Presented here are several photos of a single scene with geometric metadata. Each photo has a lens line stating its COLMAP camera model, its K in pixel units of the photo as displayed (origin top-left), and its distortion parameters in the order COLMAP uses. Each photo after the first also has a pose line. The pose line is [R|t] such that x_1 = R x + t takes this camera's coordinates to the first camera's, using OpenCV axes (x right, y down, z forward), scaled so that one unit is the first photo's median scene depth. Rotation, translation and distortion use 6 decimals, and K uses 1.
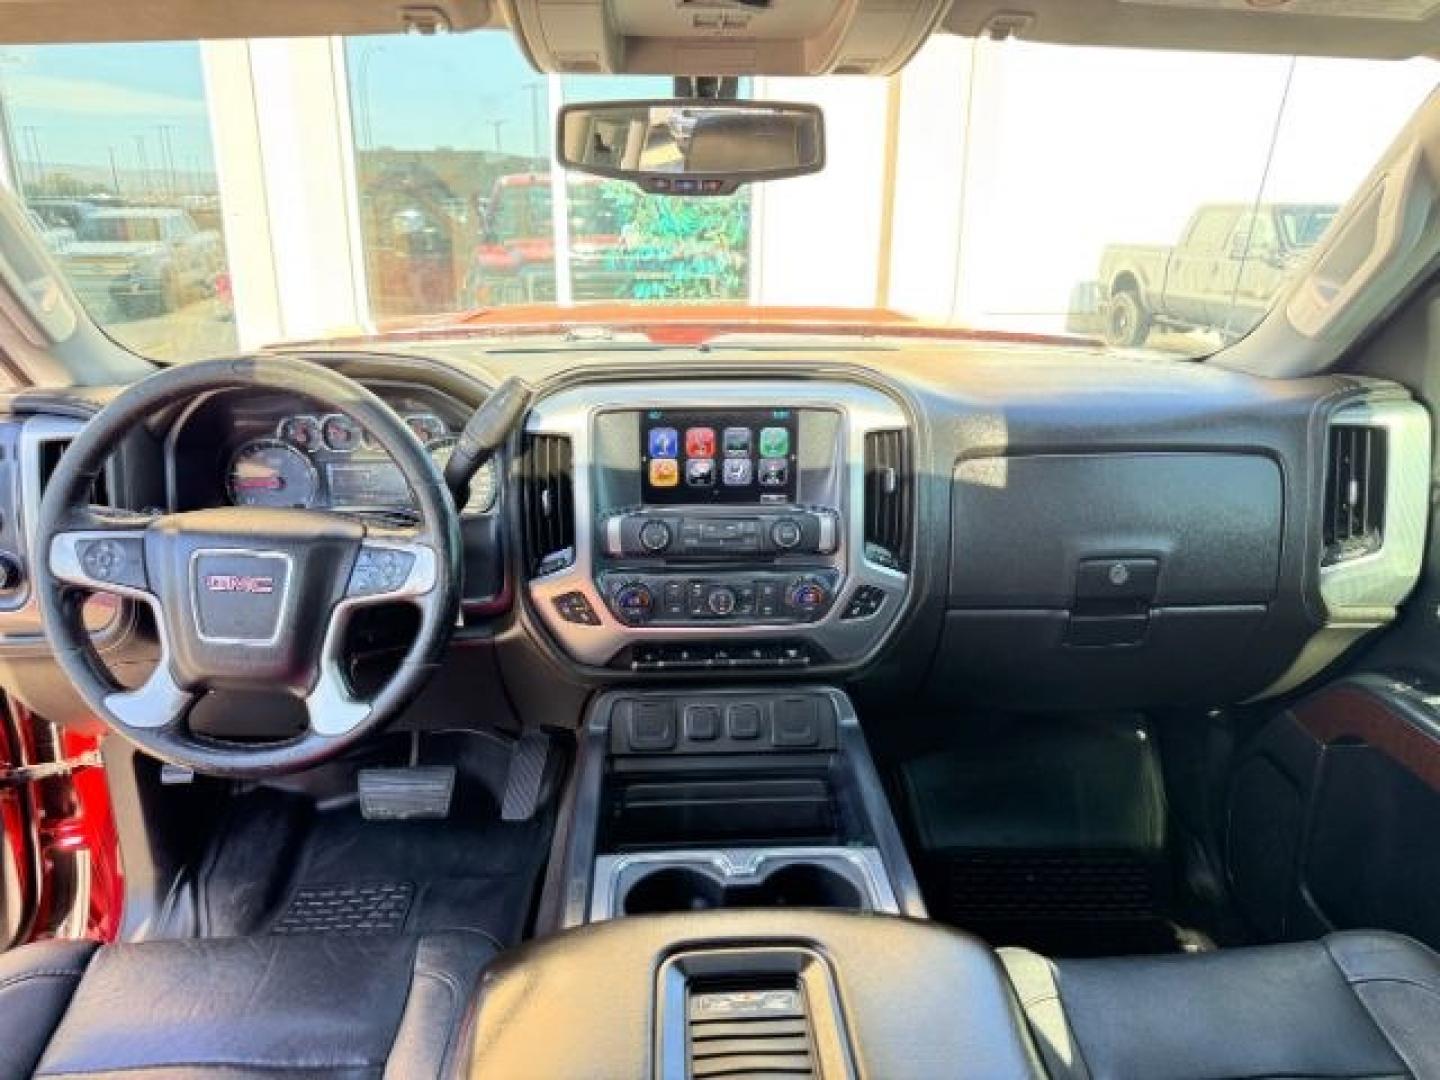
lens RADIAL K [[992.1, 0, 721.2], [0, 992.1, 546.8], [0, 0, 1]] dist [0.055435, -0.037234]
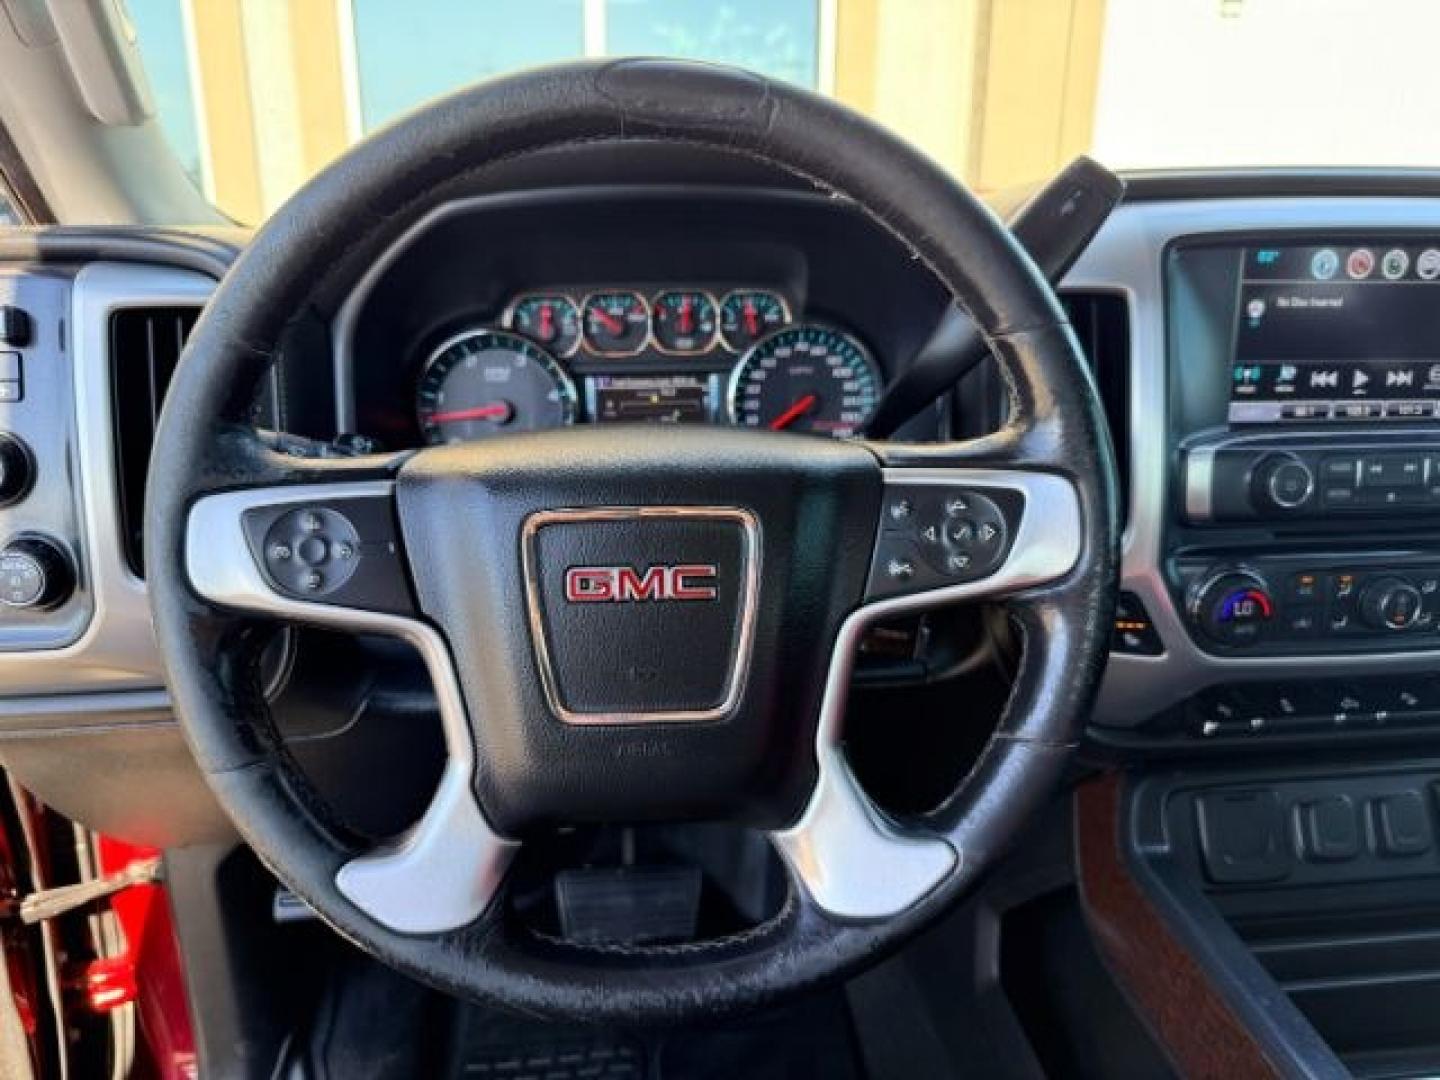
lens RADIAL K [[989.3, 0, 720.0], [0, 989.3, 540.0], [0, 0, 1]] dist [0.011010, -0.002184]
pose [[0.998772, -0.017814, 0.046226, -0.379149], [0.018081, 0.999822, -0.005378, 0.015747], [-0.046122, 0.006208, 0.998917, 0.474167]]
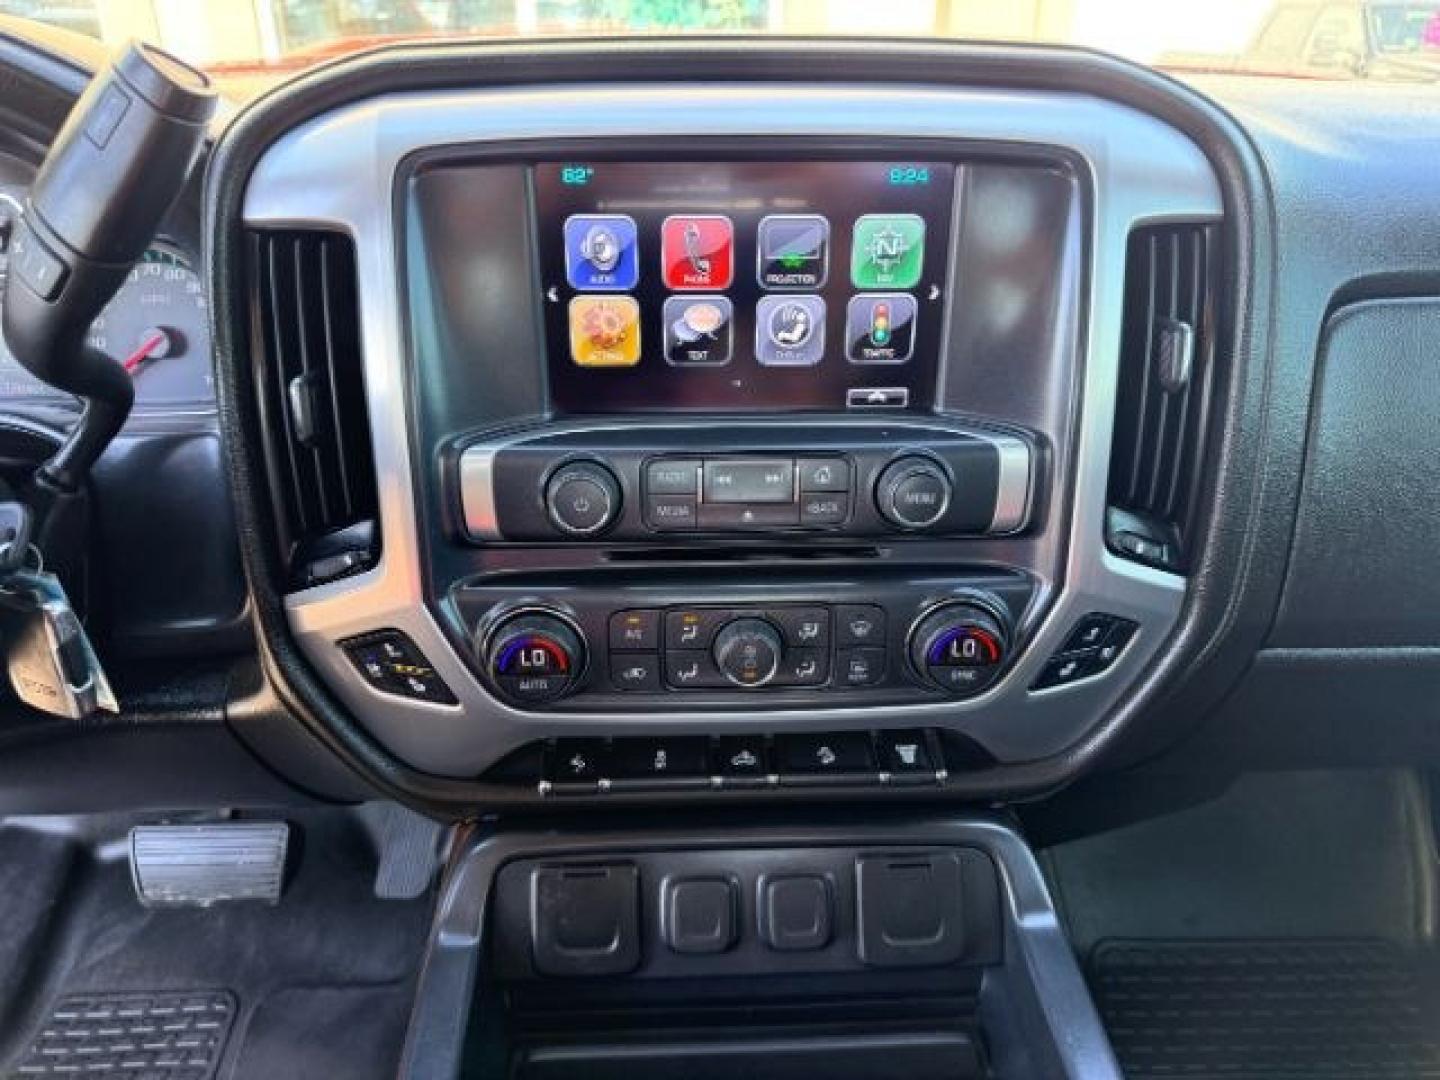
lens RADIAL K [[989.3, 0, 720.0], [0, 989.3, 540.0], [0, 0, 1]] dist [0.011010, -0.002184]
pose [[0.999981, 0.004841, -0.003689, -0.009831], [-0.004226, 0.988431, 0.151610, -0.052624], [0.004381, -0.151592, 0.988433, 0.595629]]
